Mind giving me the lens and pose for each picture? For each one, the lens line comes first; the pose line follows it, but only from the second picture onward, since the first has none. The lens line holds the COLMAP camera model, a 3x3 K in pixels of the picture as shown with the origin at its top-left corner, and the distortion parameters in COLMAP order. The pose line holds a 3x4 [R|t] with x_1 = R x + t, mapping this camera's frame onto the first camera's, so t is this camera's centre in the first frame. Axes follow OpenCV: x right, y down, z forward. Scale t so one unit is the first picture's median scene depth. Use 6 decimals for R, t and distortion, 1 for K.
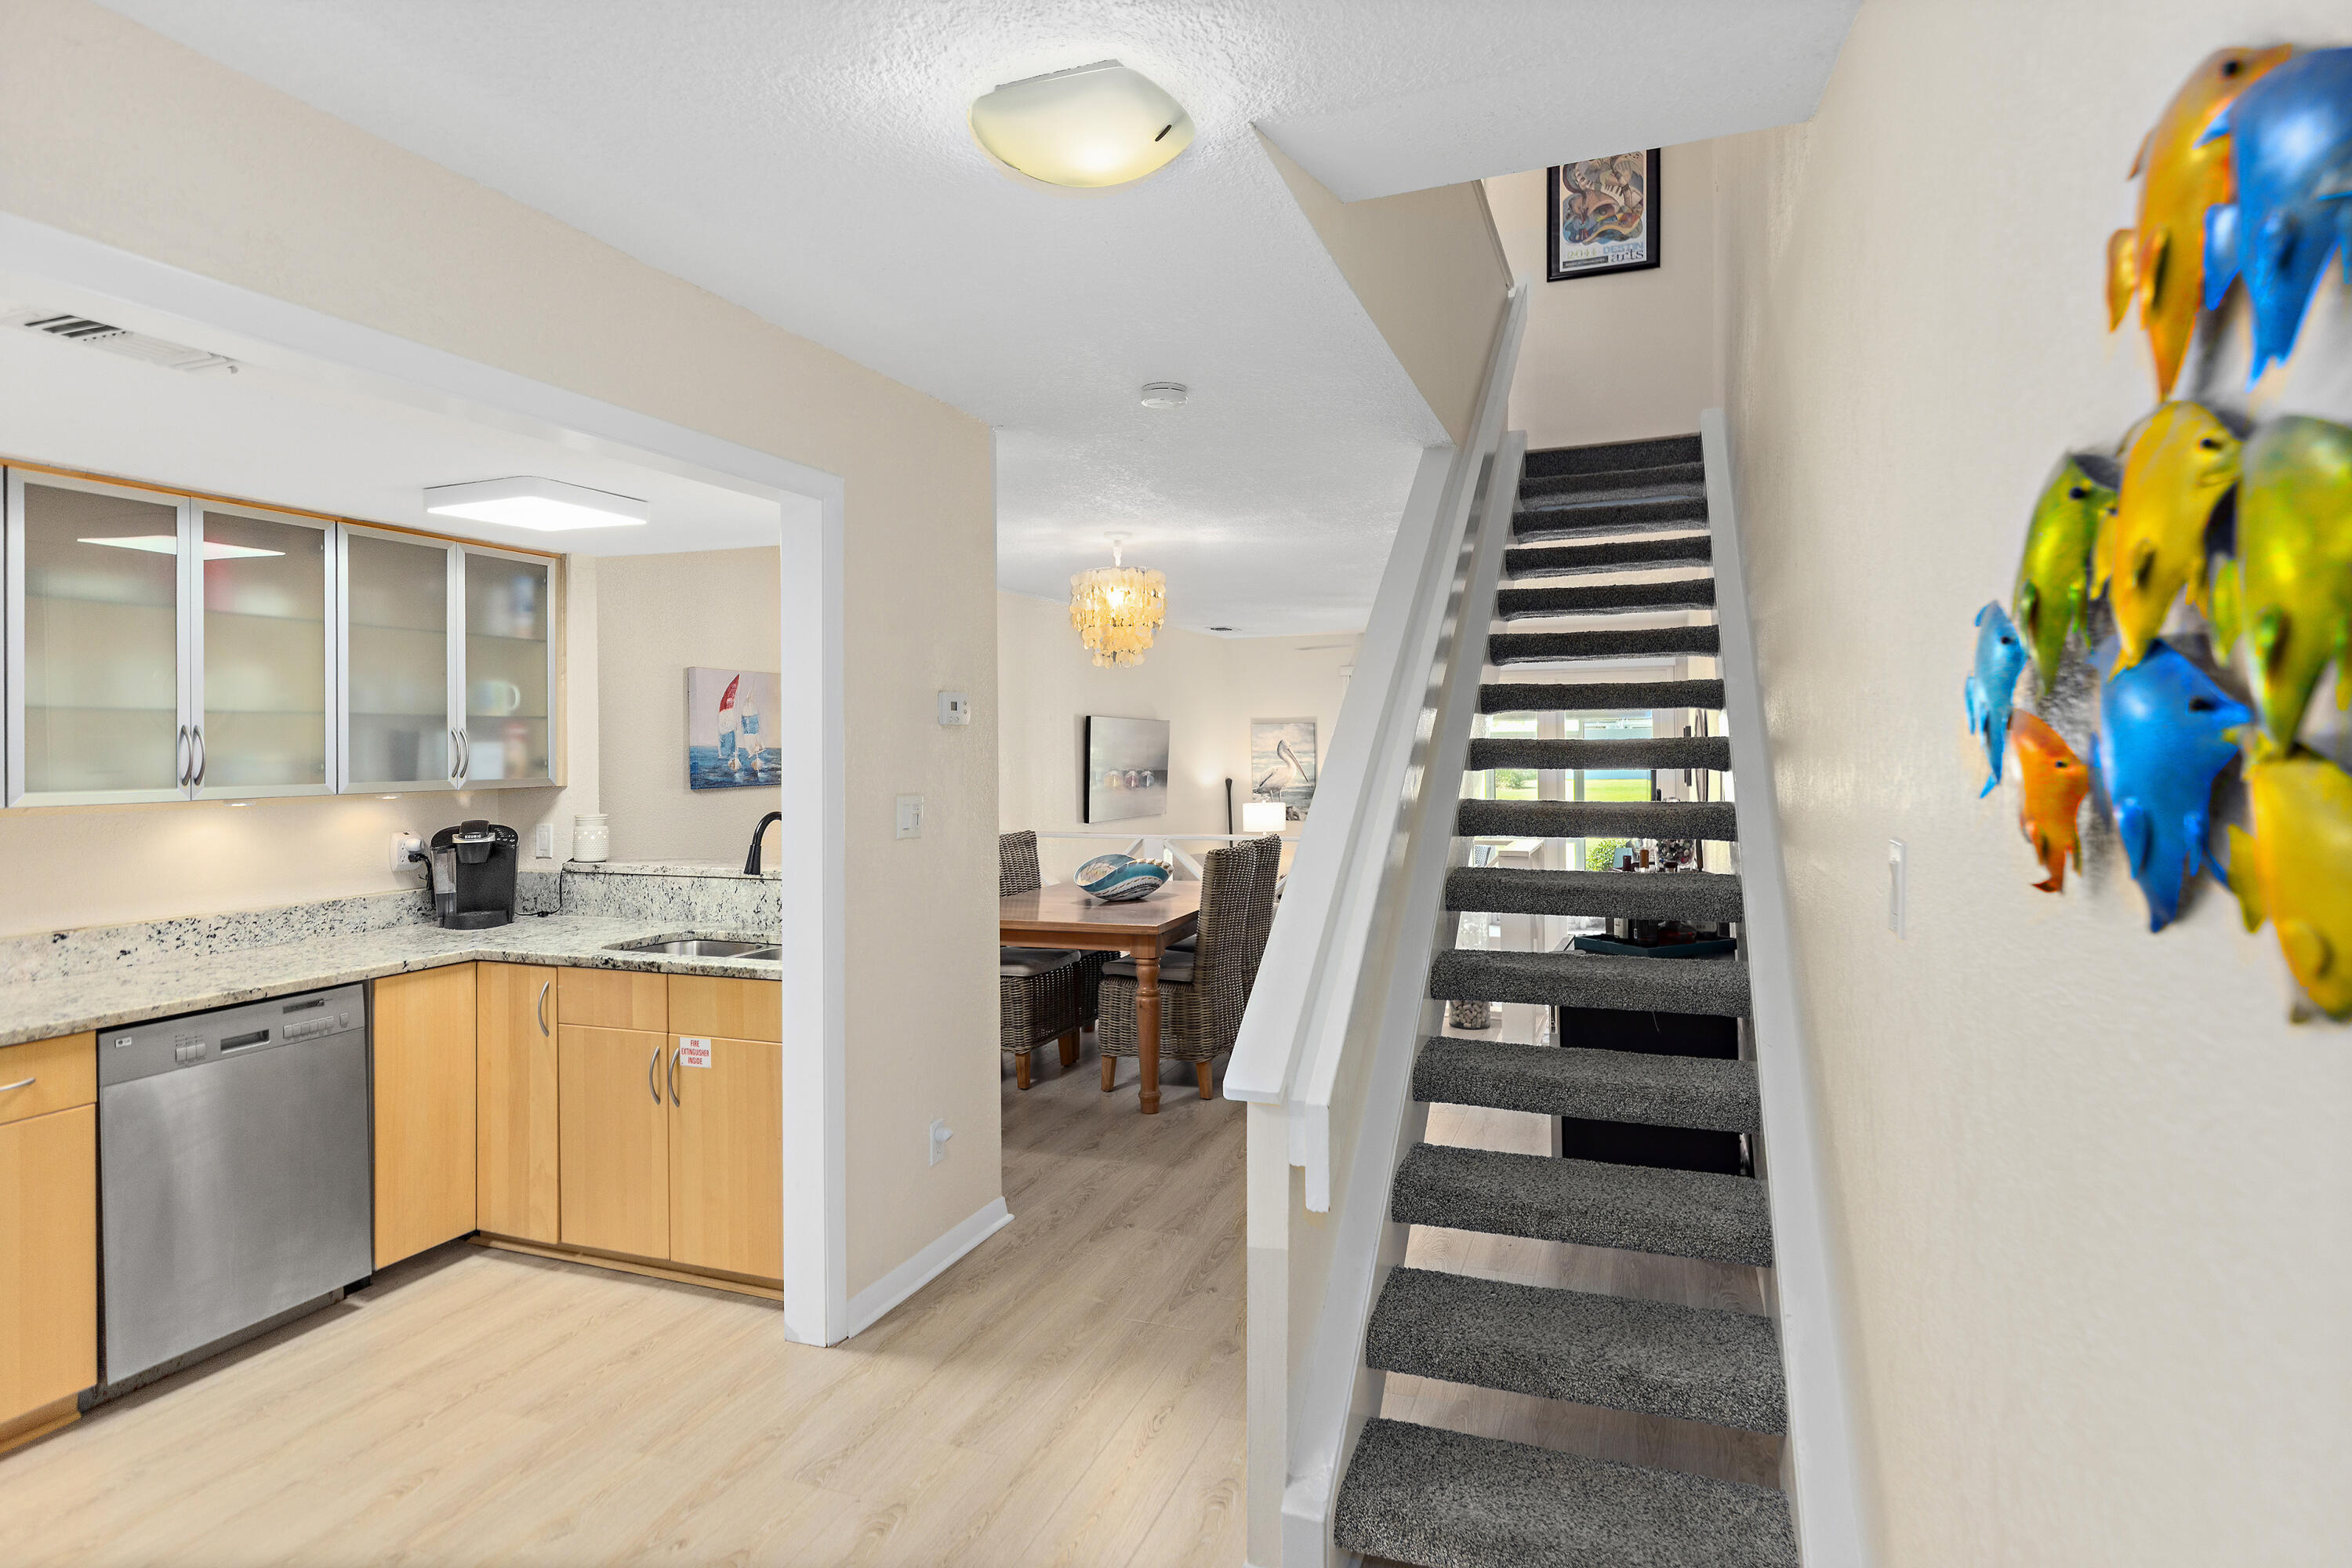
lens RADIAL K [[1306.7, 0, 1163.9], [0, 1306.7, 754.9], [0, 0, 1]] dist [0.009032, -0.002172]
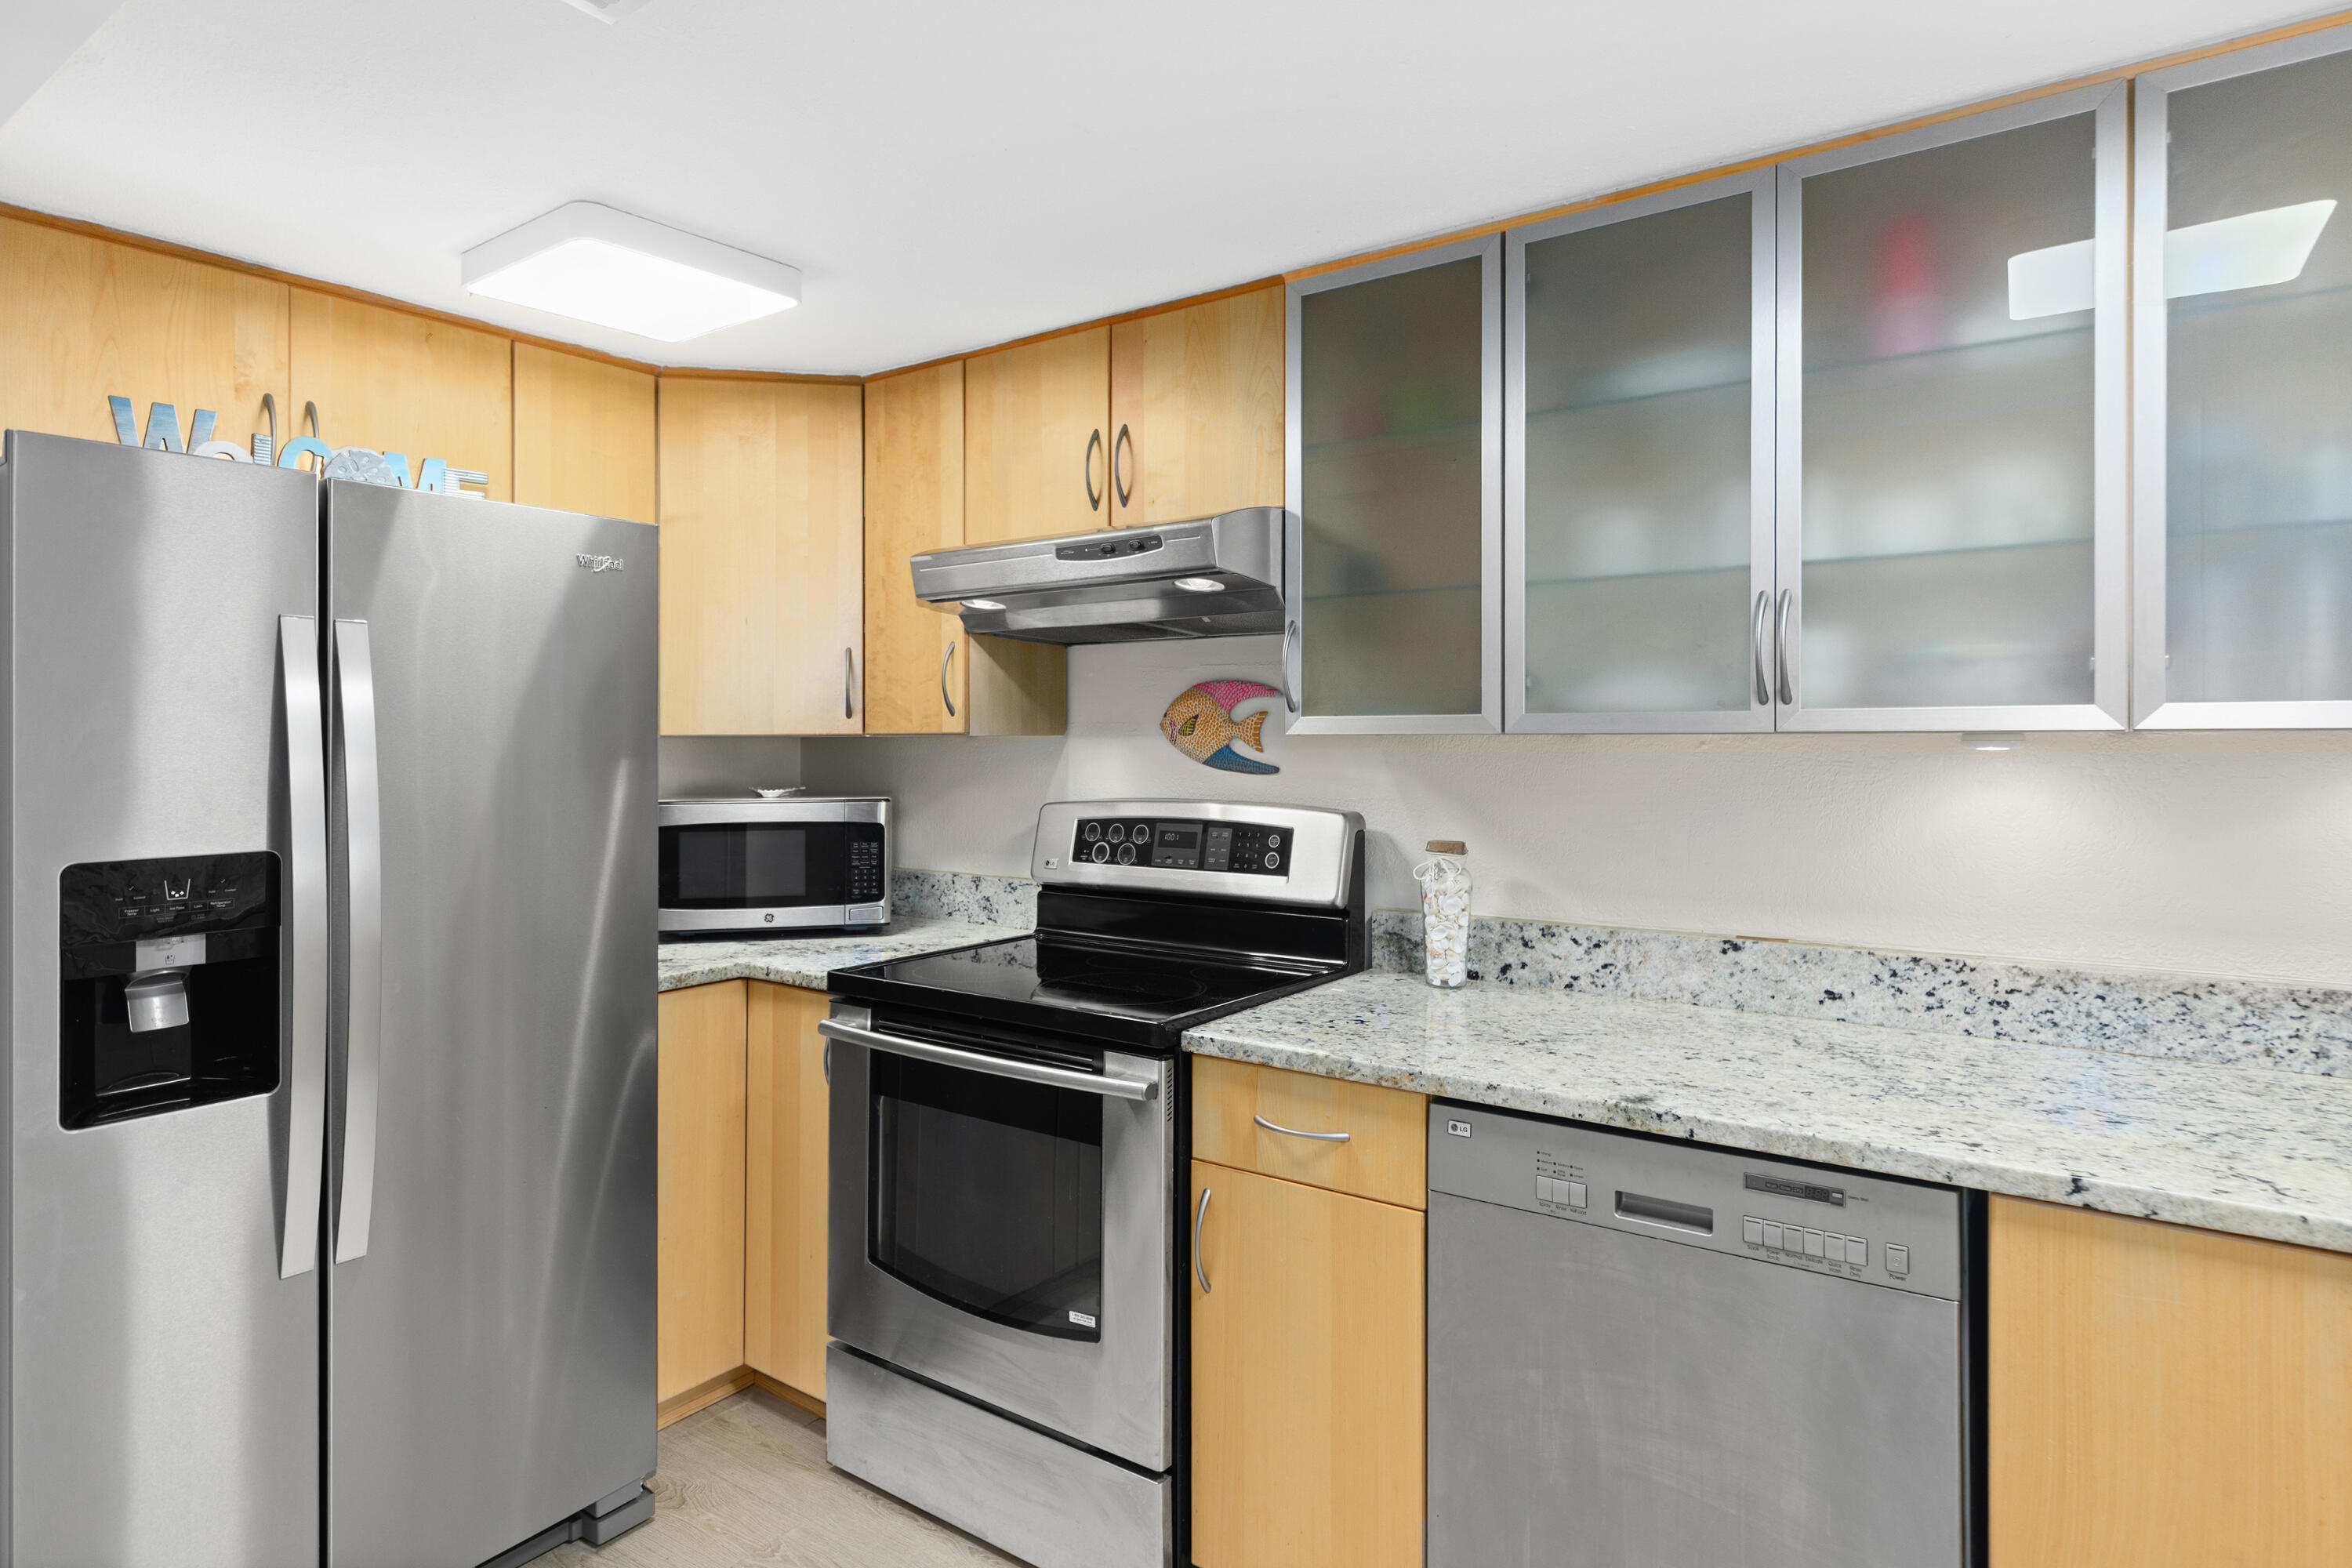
lens RADIAL K [[1306.7, 0, 1180.3], [0, 1306.7, 724.6], [0, 0, 1]] dist [0.009032, -0.002172]
pose [[-0.252206, 0.003899, -0.967666, -0.148027], [0.002945, 0.999990, 0.003262, 0.026216], [0.967669, -0.002027, -0.252215, 0.808852]]
